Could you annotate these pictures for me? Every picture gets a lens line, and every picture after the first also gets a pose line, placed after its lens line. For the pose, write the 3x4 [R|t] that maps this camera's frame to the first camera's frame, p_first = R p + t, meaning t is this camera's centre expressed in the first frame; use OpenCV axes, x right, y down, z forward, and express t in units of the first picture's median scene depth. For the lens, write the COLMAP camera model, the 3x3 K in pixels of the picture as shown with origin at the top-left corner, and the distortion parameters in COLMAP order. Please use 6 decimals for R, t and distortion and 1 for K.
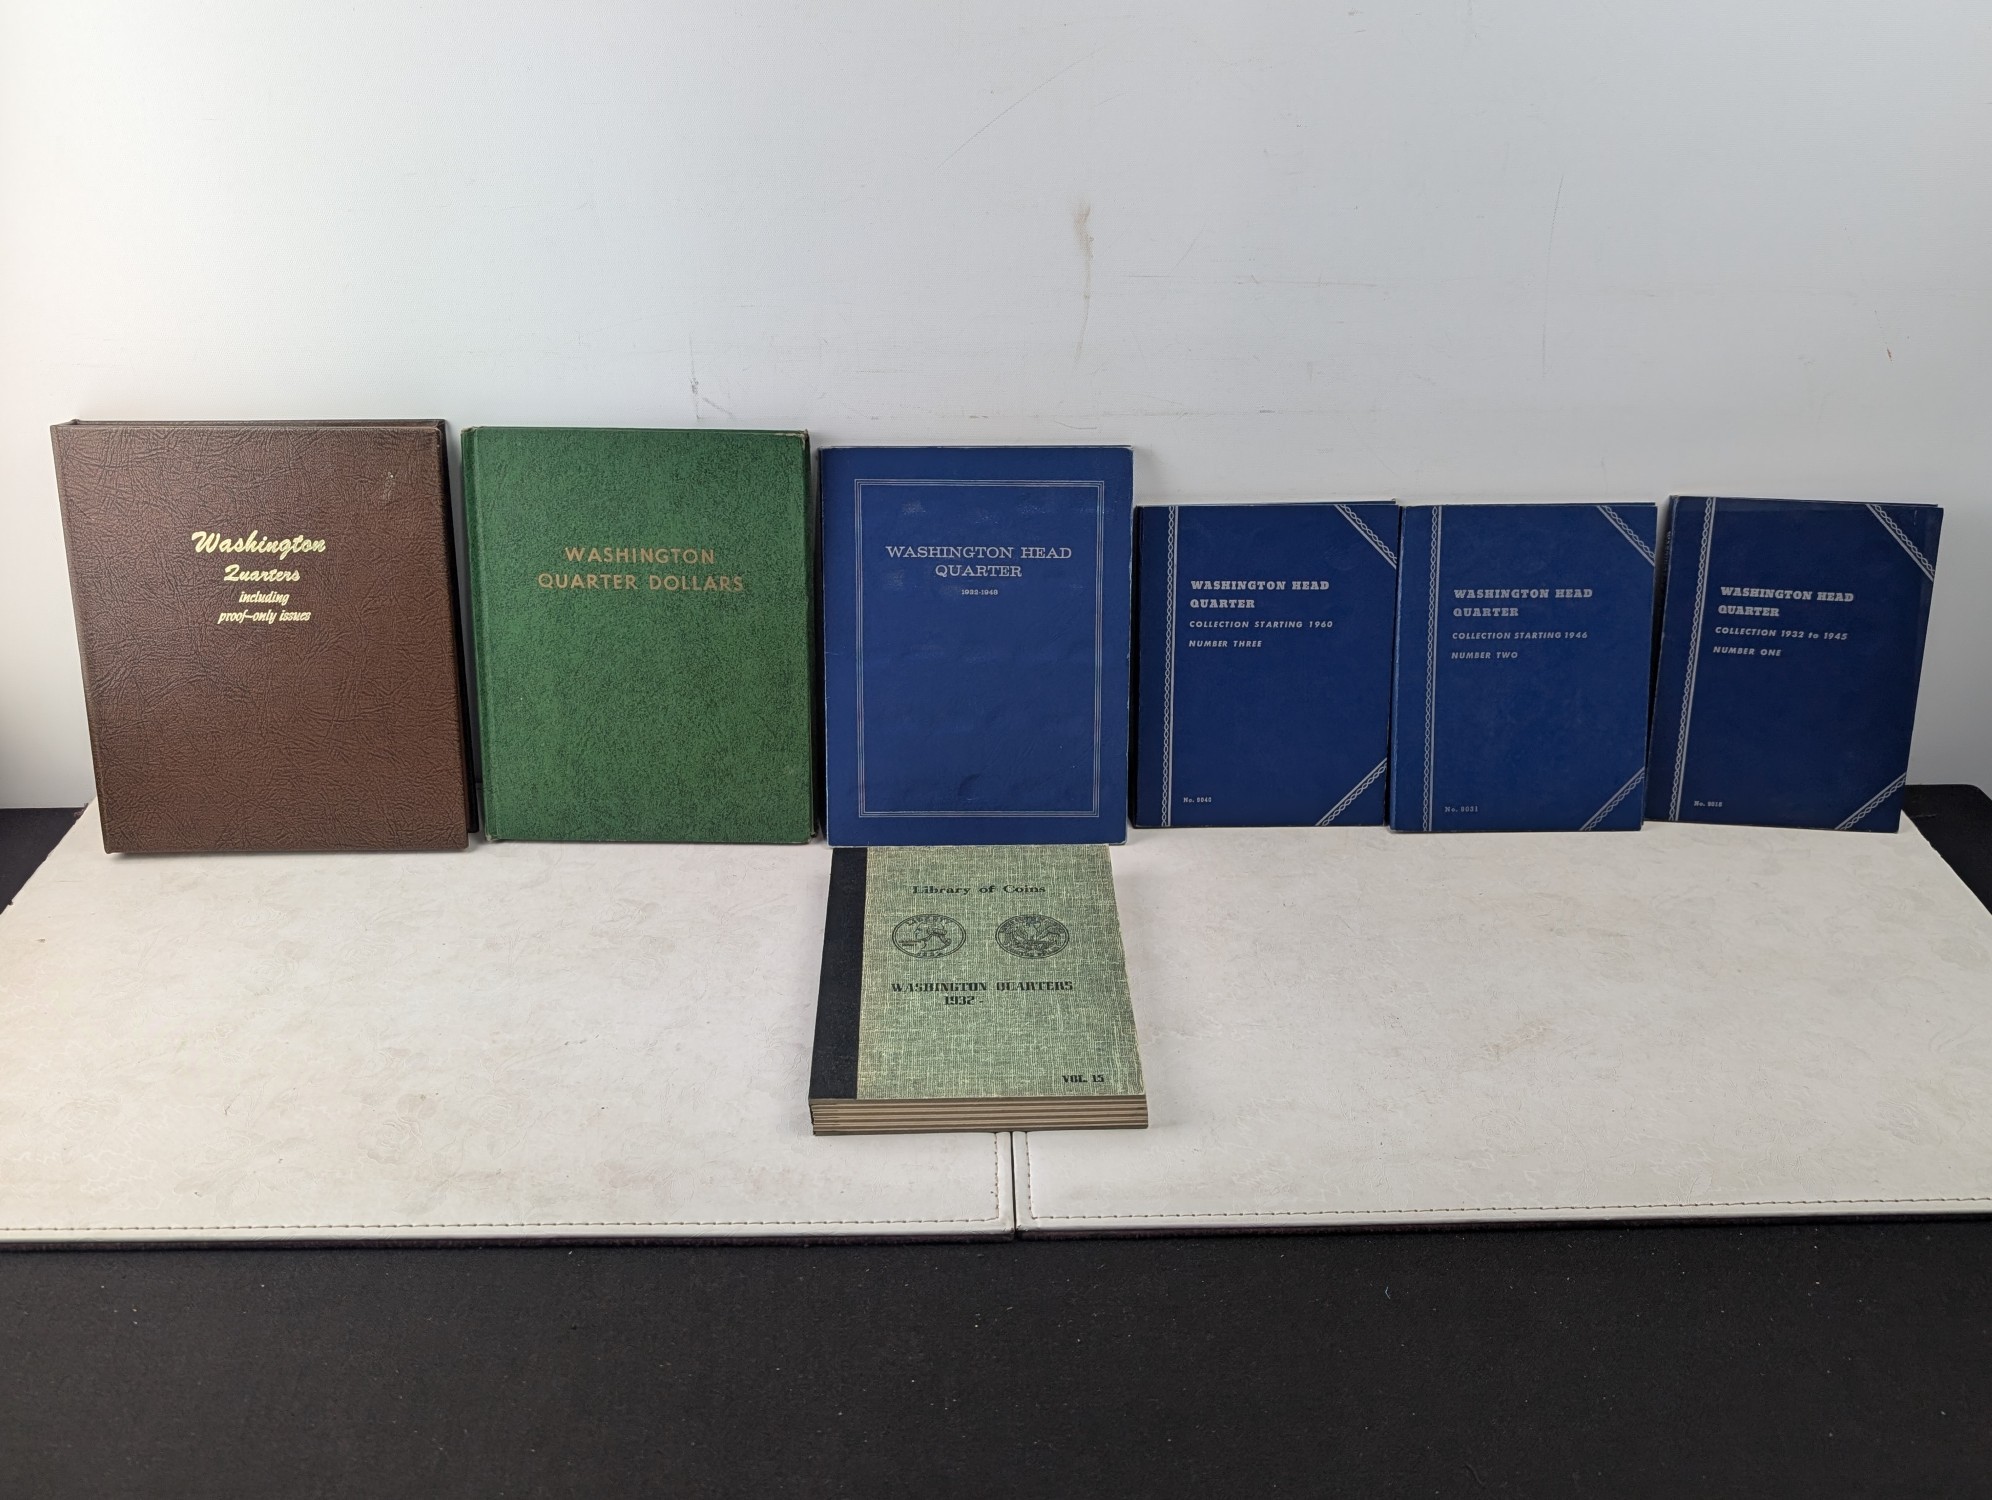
lens RADIAL K [[1424.3, 0, 996.0], [0, 1424.3, 750.0], [0, 0, 1]] dist [0.000031, -0.002365]
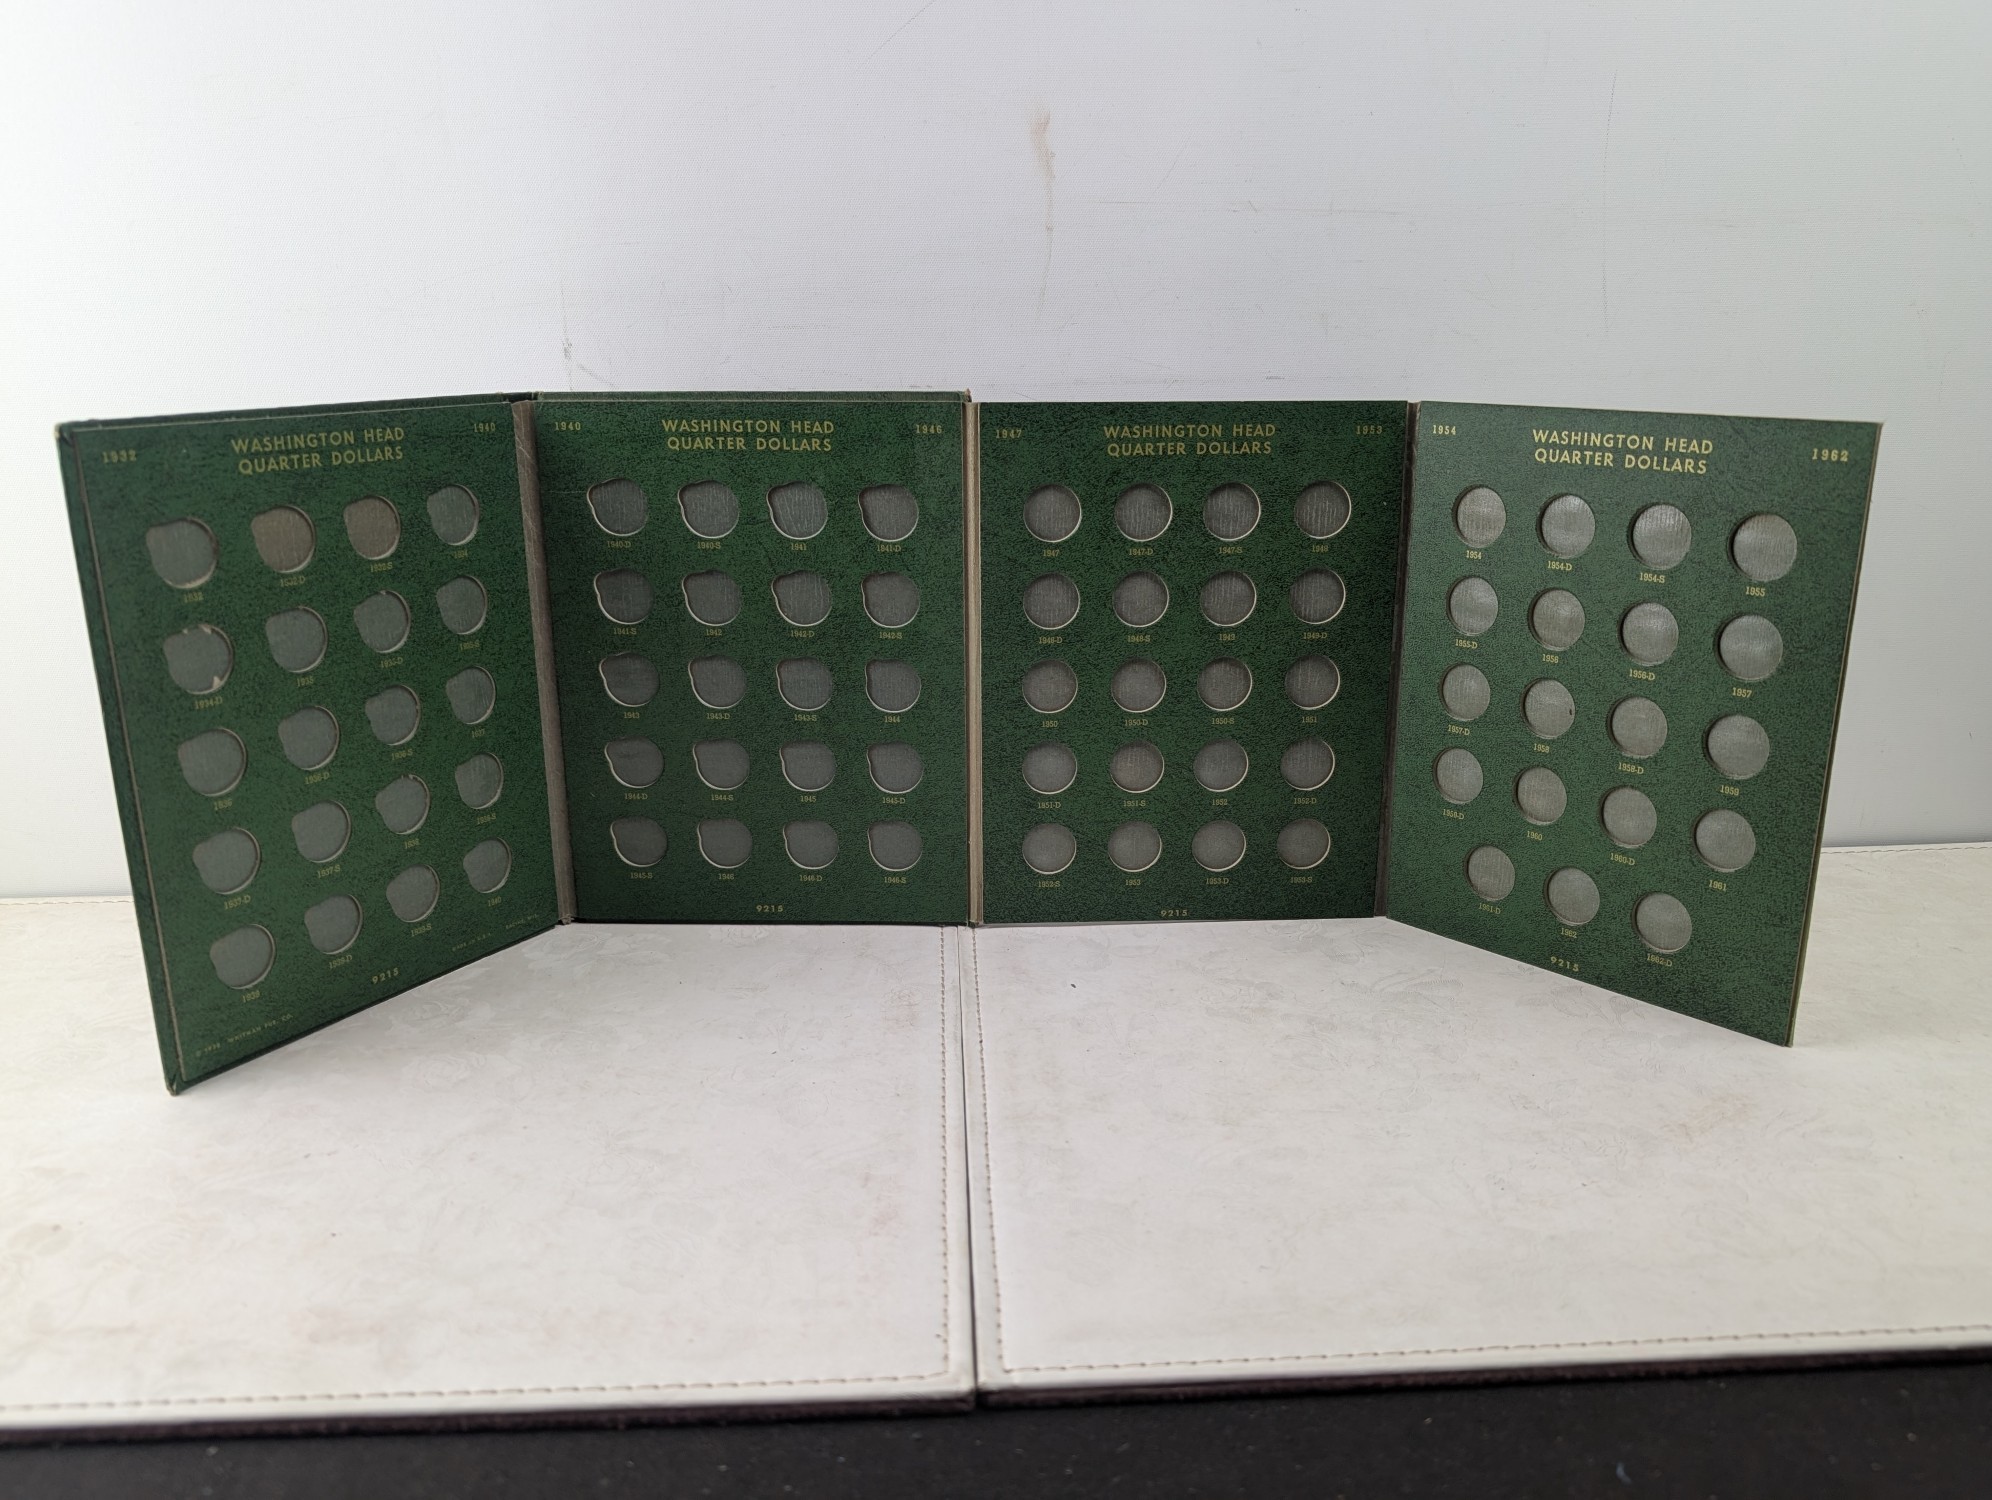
lens RADIAL K [[1424.3, 0, 996.0], [0, 1424.3, 750.0], [0, 0, 1]] dist [0.000031, -0.002365]
pose [[0.999611, -0.021567, 0.017674, 0.016504], [0.024720, 0.978687, -0.203864, 0.191299], [-0.012901, 0.204222, 0.978840, 0.353221]]
